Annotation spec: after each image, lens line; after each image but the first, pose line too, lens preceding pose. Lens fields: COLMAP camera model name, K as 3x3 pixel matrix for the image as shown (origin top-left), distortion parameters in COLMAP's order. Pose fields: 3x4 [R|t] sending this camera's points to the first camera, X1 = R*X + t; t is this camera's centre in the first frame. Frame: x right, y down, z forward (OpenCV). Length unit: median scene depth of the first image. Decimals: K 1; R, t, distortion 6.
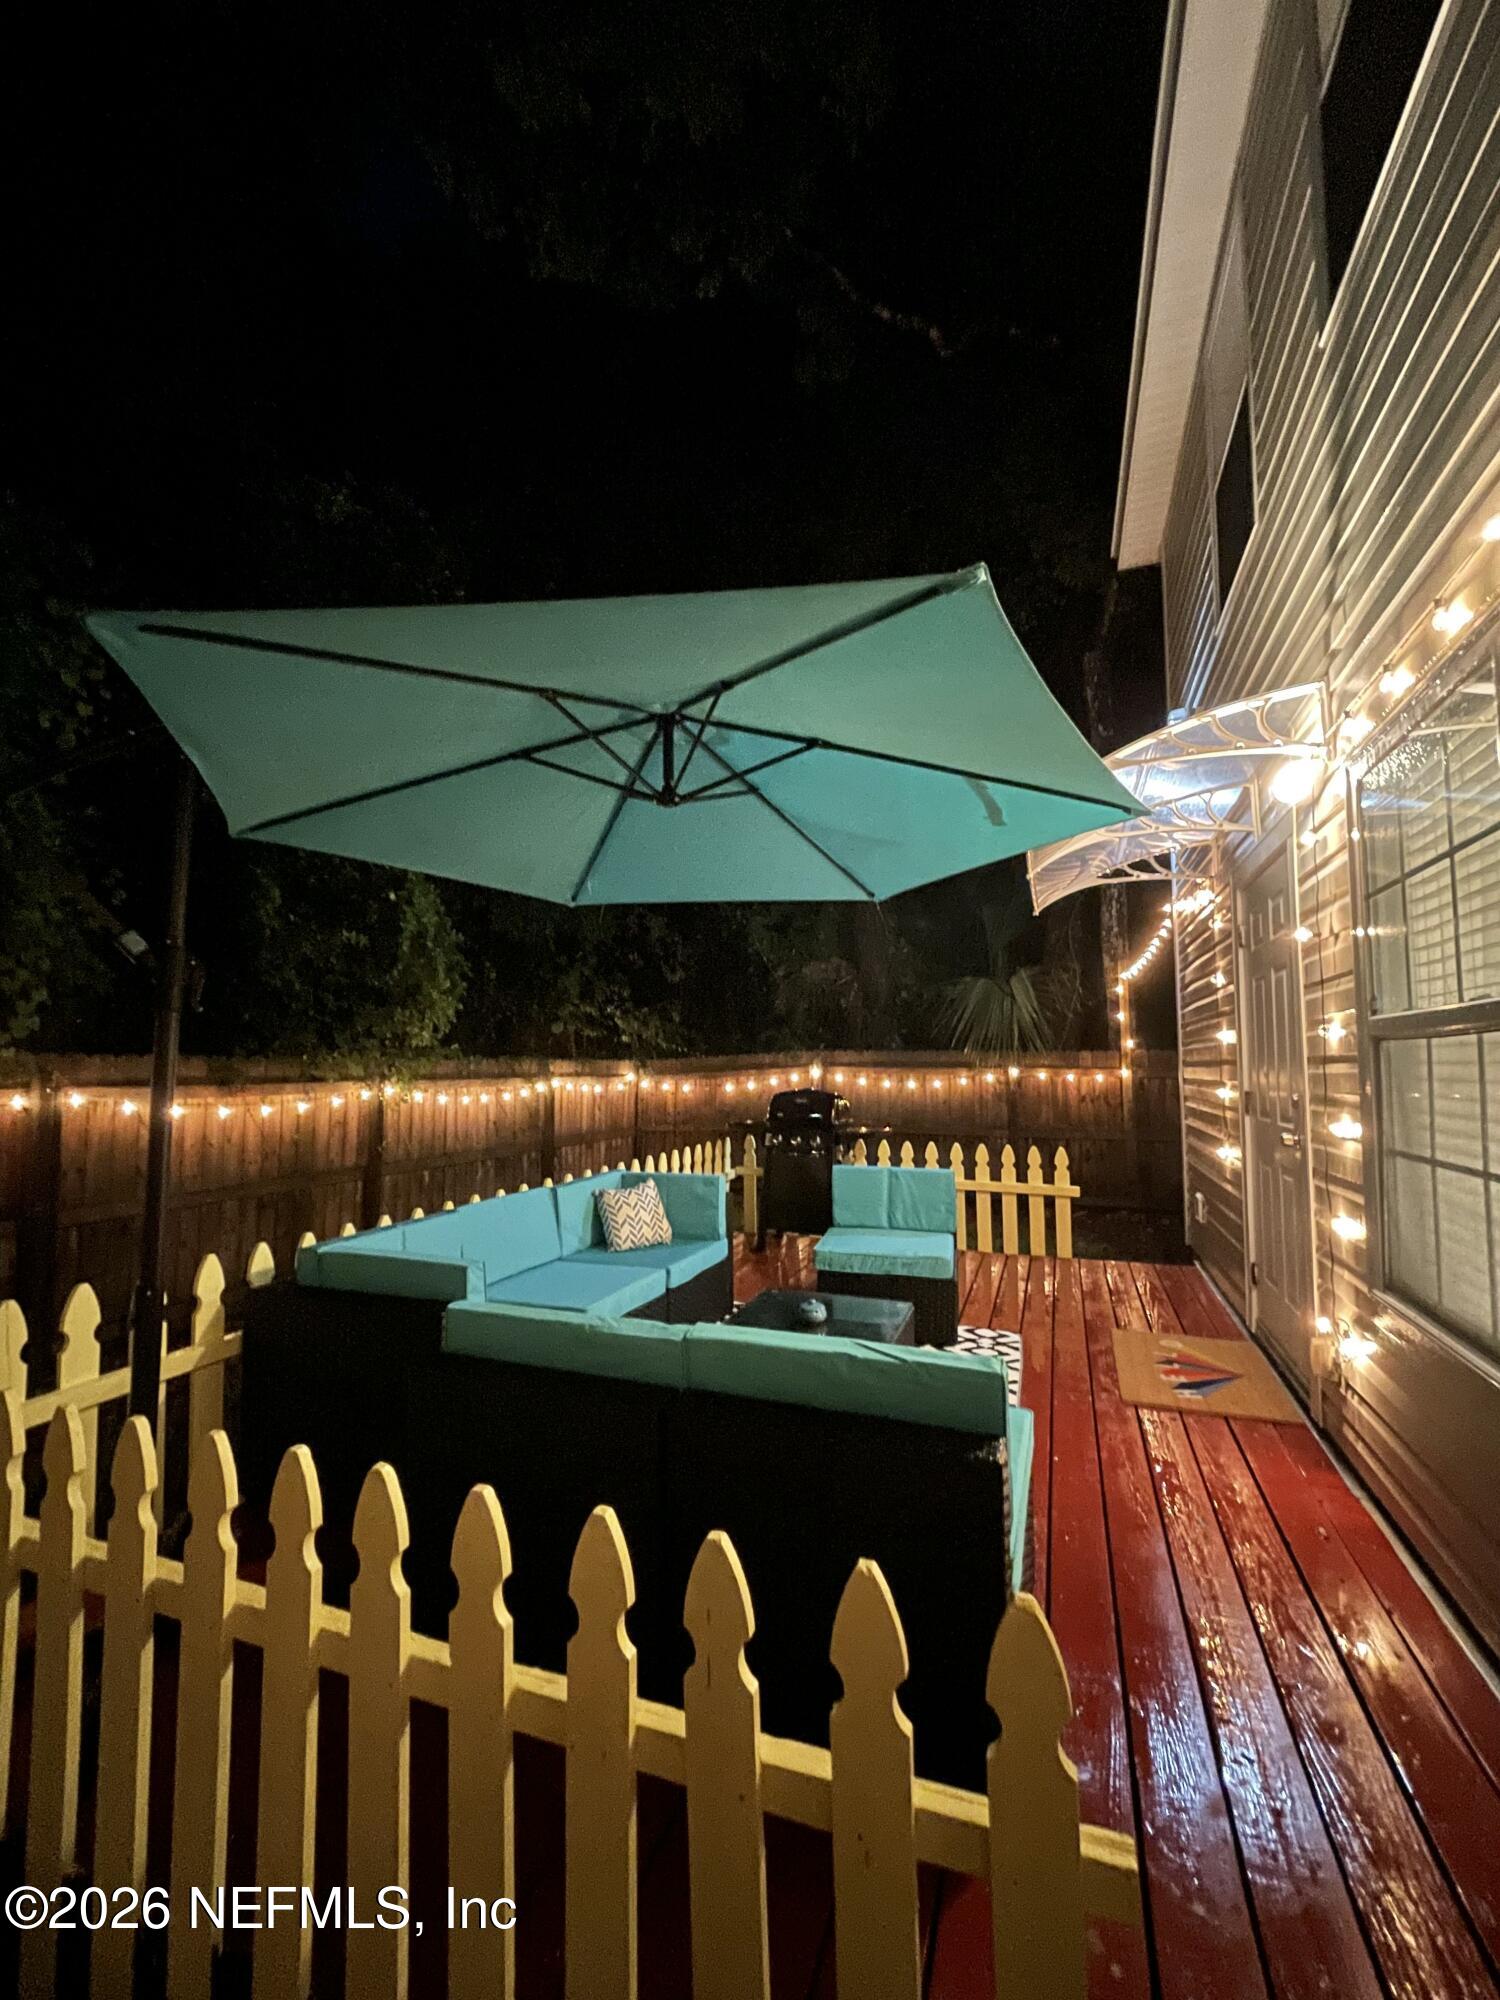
lens RADIAL K [[794.1, 0, 750.0], [0, 794.1, 1000.0], [0, 0, 1]] dist [-0.001119, -0.000680]
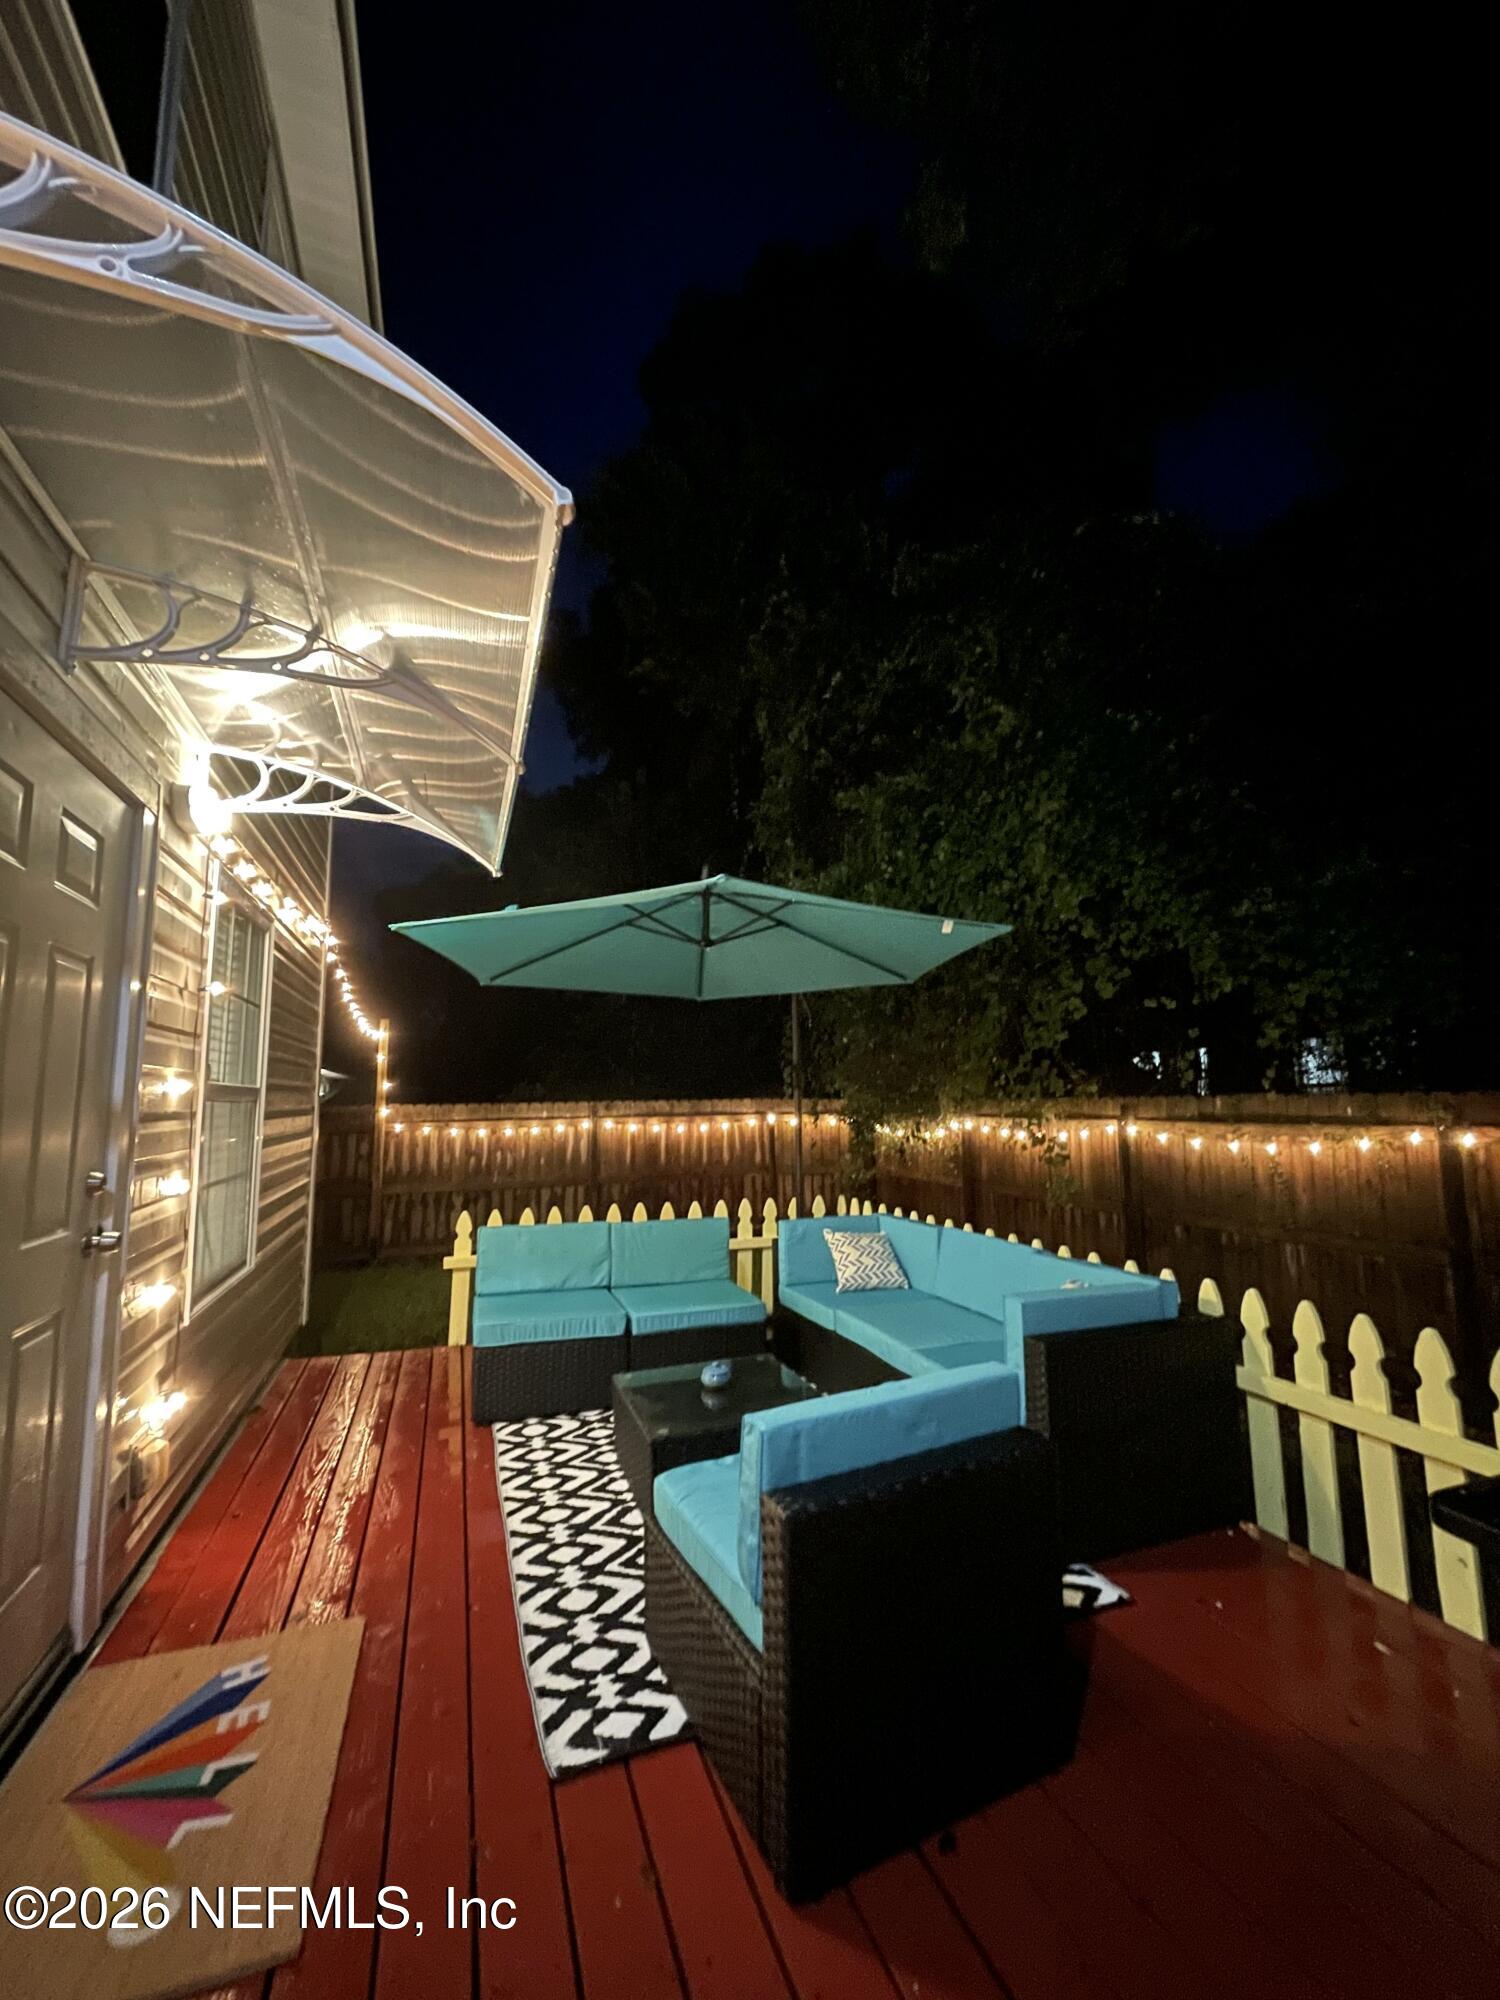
lens RADIAL K [[794.1, 0, 750.0], [0, 794.1, 1000.0], [0, 0, 1]] dist [-0.001119, -0.000680]
pose [[-0.751997, -0.078904, -0.654426, 0.639976], [0.063832, 0.979427, -0.191439, 0.124182], [0.656068, -0.185735, -0.731490, 1.640481]]
